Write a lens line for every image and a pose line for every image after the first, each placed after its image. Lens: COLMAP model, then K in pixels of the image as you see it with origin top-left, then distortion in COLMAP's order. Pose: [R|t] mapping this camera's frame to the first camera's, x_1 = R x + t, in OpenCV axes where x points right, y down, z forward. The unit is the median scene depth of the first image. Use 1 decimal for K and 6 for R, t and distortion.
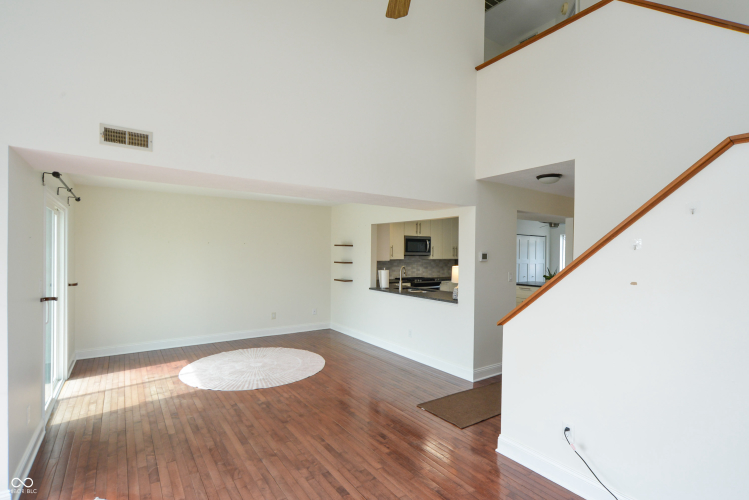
lens RADIAL K [[371.8, 0, 374.3], [0, 371.8, 252.9], [0, 0, 1]] dist [-0.003099, 0.003333]
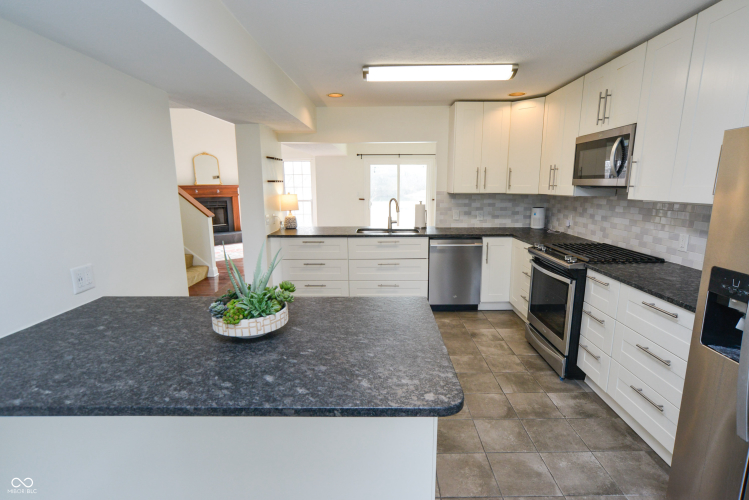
lens RADIAL K [[371.8, 0, 381.6], [0, 371.8, 250.3], [0, 0, 1]] dist [-0.003099, 0.003333]
pose [[-0.573127, 0.142764, -0.806935, 1.177176], [-0.000395, 0.984659, 0.174487, 0.008082], [0.819467, 0.100322, -0.564278, 2.286960]]
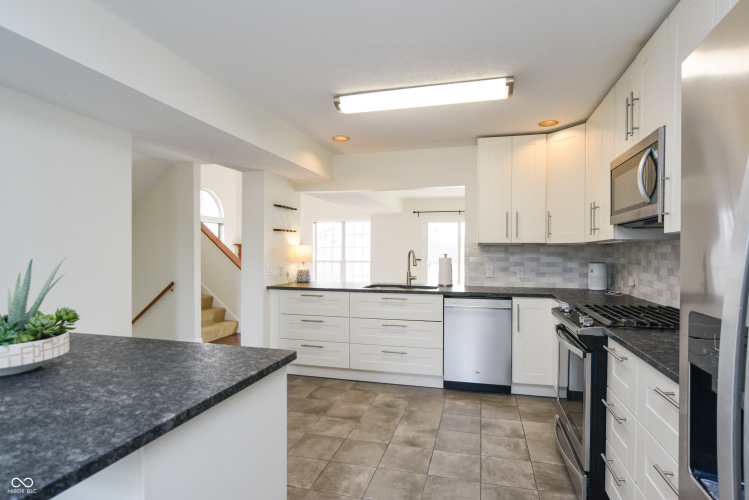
lens RADIAL K [[390.2, 0, 380.2], [0, 390.2, 251.6], [0, 0, 1]] dist [-0.017613, 0.004520]
pose [[-0.761903, -0.007555, -0.647647, 0.928162], [-0.007909, 0.999966, -0.002360, 0.061822], [0.647643, 0.003324, -0.761936, 2.401970]]
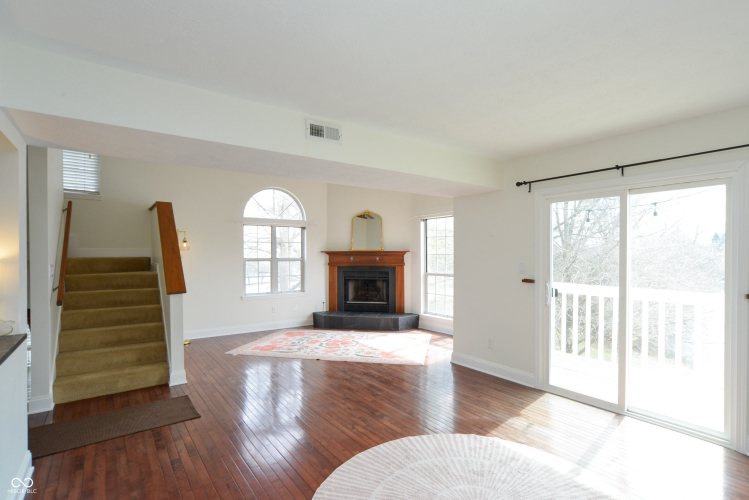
lens RADIAL K [[371.8, 0, 378.9], [0, 371.8, 253.0], [0, 0, 1]] dist [-0.003099, 0.003333]
pose [[-0.999366, -0.006237, -0.035049, -0.260478], [-0.006136, 0.999977, -0.002993, 0.029177], [0.035067, -0.002776, -0.999381, 1.847133]]
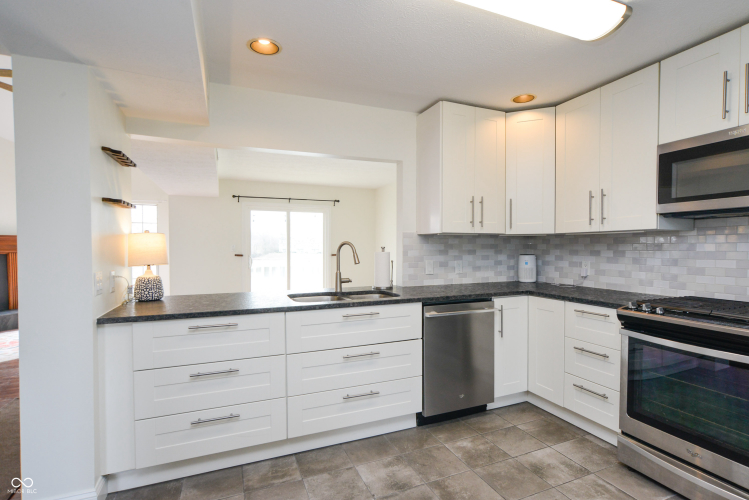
lens RADIAL K [[371.8, 0, 383.6], [0, 371.8, 253.1], [0, 0, 1]] dist [-0.003099, 0.003333]
pose [[-0.202383, 0.014784, -0.979195, 0.861334], [0.000241, 0.999887, 0.015047, 0.065256], [0.979306, 0.002809, -0.202364, 1.830652]]
